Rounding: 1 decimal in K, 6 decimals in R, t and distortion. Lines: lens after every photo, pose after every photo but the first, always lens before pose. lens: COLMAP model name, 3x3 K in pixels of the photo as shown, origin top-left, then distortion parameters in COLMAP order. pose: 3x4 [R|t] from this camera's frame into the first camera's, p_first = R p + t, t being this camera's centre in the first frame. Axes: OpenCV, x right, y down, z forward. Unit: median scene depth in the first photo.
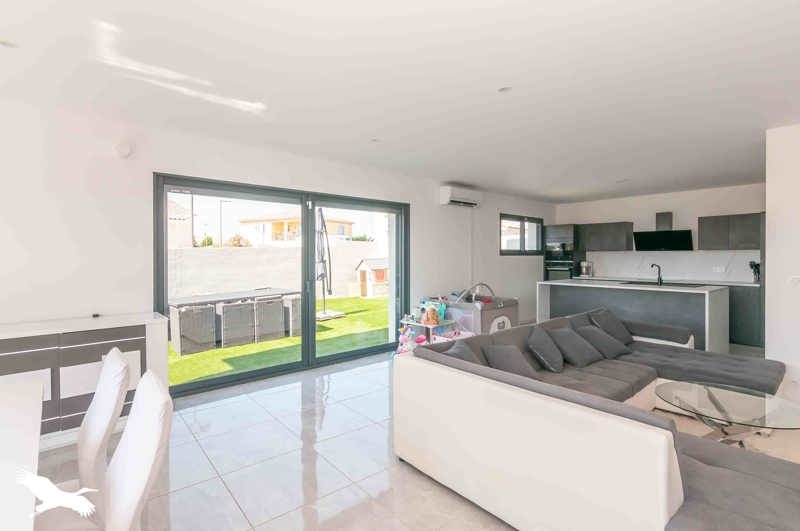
lens RADIAL K [[374.4, 0, 400.3], [0, 374.4, 262.1], [0, 0, 1]] dist [-0.001332, -0.000298]
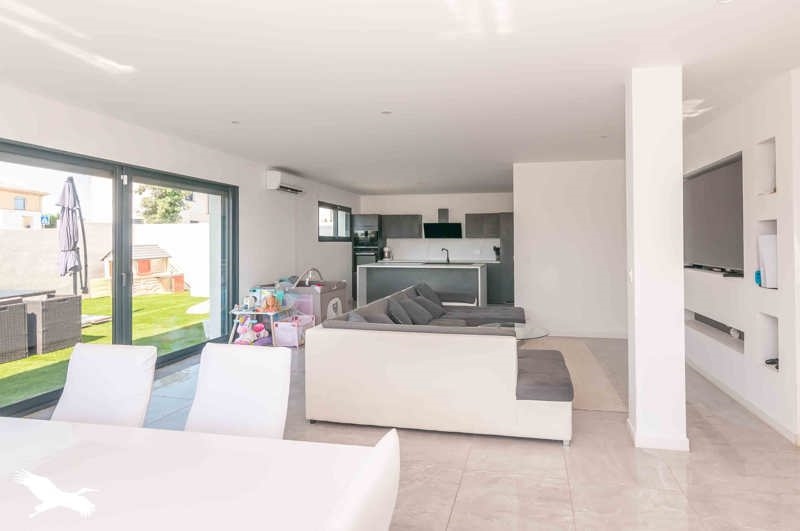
lens RADIAL K [[433.2, 0, 401.3], [0, 433.2, 243.8], [0, 0, 1]] dist [0.000165, 0.000176]
pose [[0.804579, -0.000923, 0.593845, -0.290391], [0.008842, 0.999907, -0.010426, 0.002639], [-0.593780, 0.013640, 0.804512, -0.112719]]
